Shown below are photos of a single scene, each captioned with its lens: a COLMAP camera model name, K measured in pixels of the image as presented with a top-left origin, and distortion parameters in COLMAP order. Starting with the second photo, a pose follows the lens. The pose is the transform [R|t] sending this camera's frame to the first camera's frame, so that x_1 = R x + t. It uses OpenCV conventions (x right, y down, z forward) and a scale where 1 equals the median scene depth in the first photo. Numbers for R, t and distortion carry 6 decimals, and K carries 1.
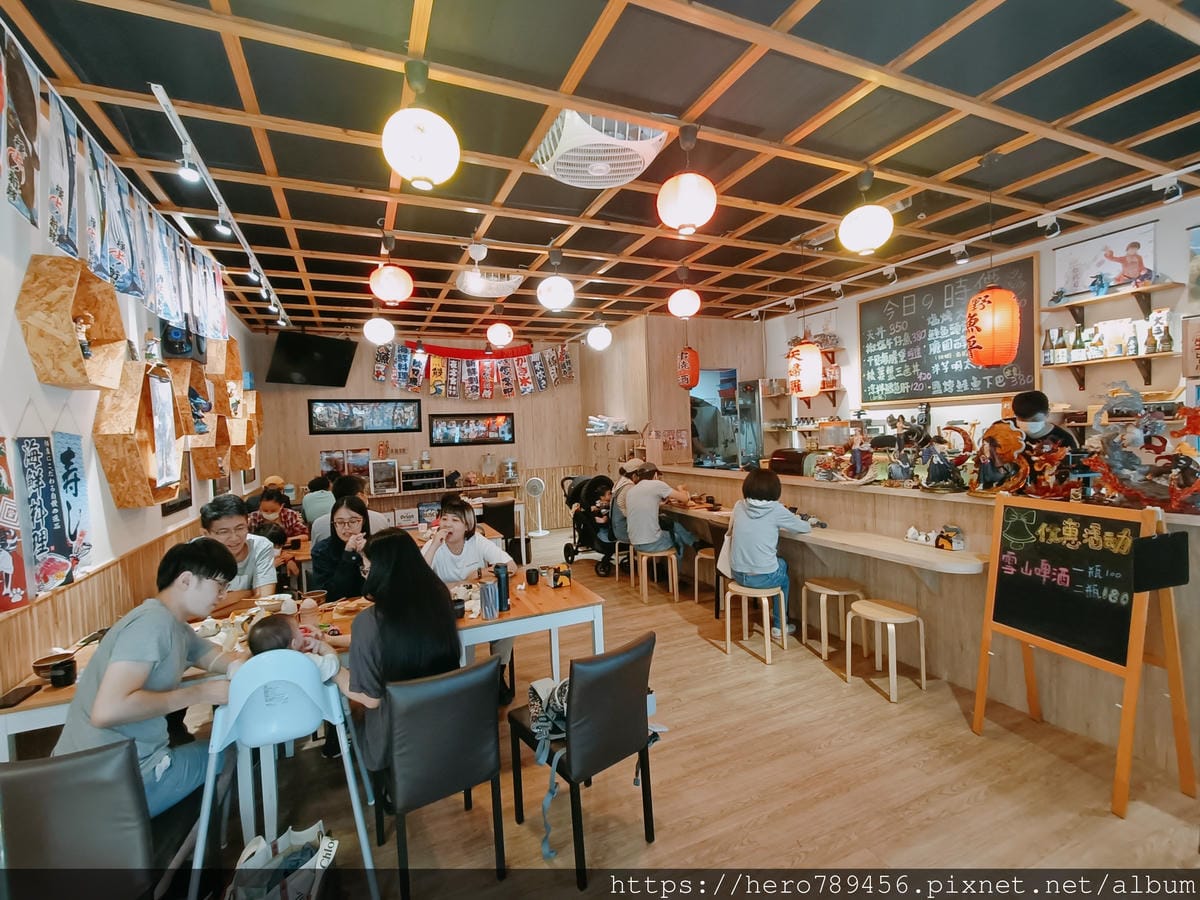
lens RADIAL K [[539.4, 0, 598.0], [0, 539.4, 445.6], [0, 0, 1]] dist [0.000805, 0.000127]
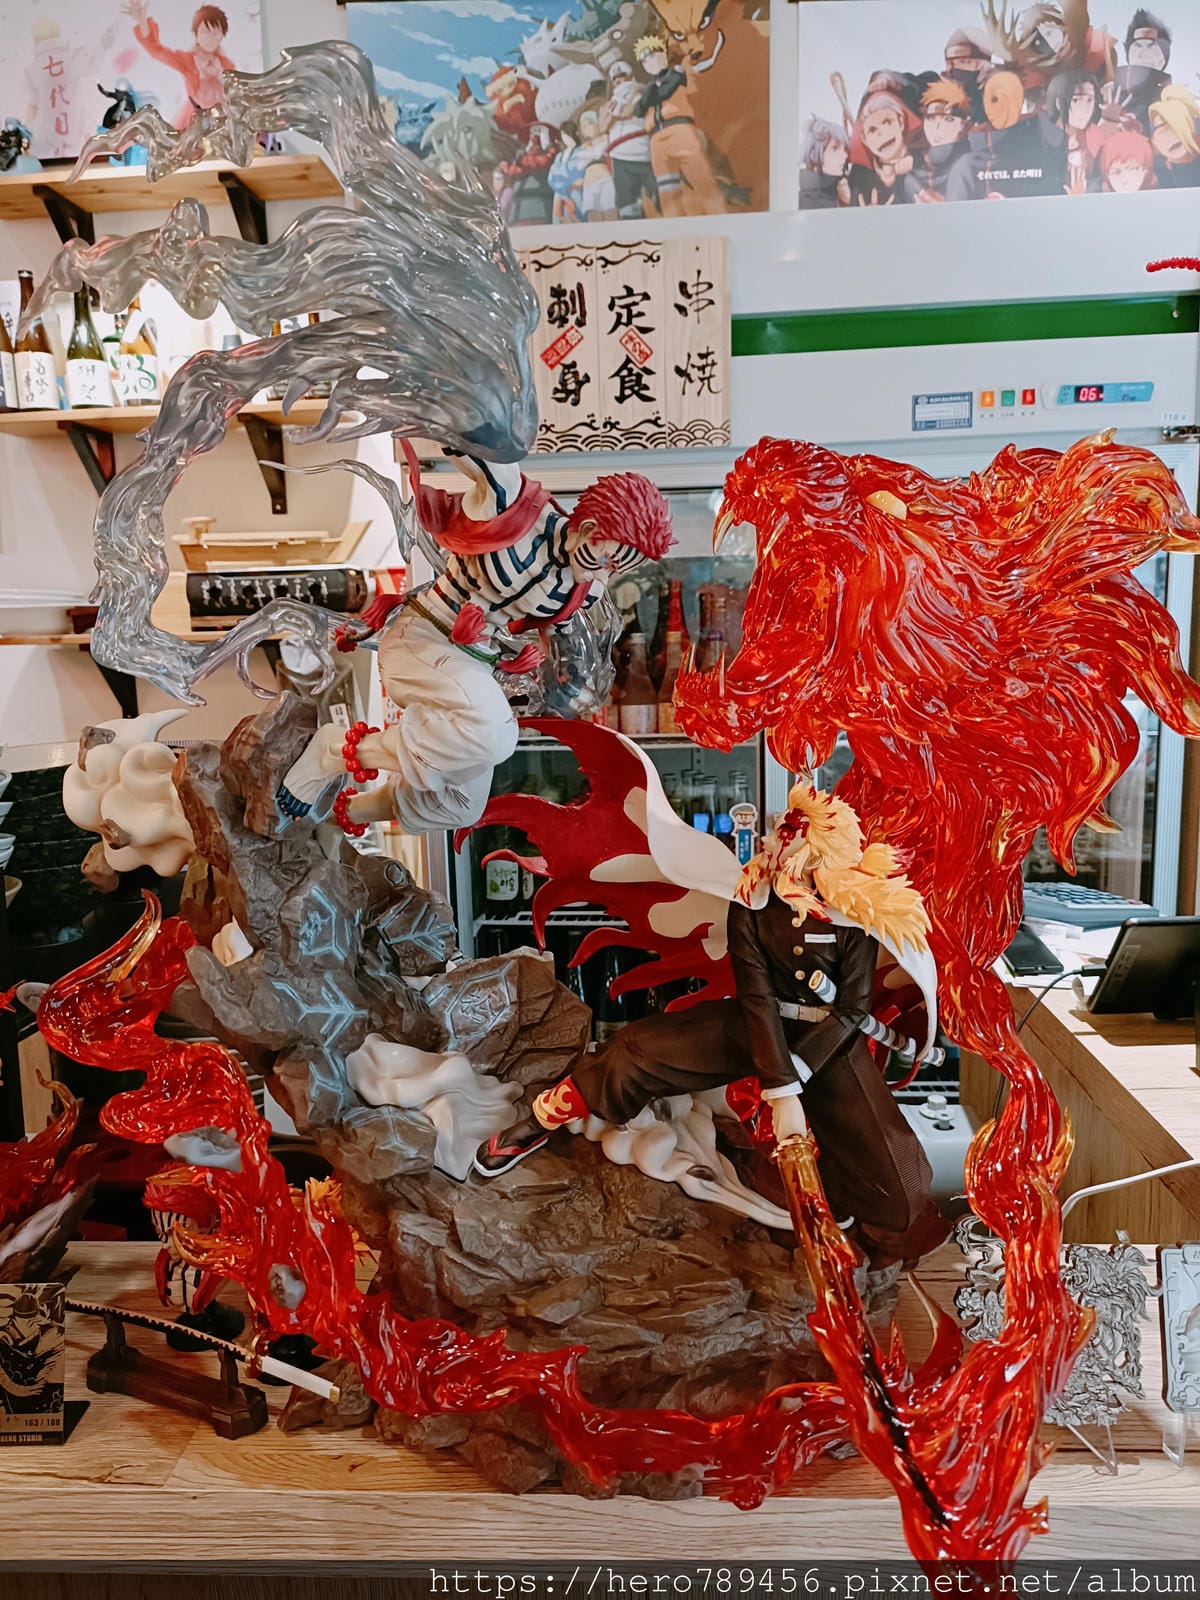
lens RADIAL K [[1147.4, 0, 596.8], [0, 1147.4, 796.4], [0, 0, 1]] dist [0.038306, -0.006602]
pose [[0.454025, -0.110519, 0.884108, 0.475744], [0.027363, 0.993539, 0.110146, -0.016302], [-0.890569, -0.025817, 0.454115, 0.510211]]
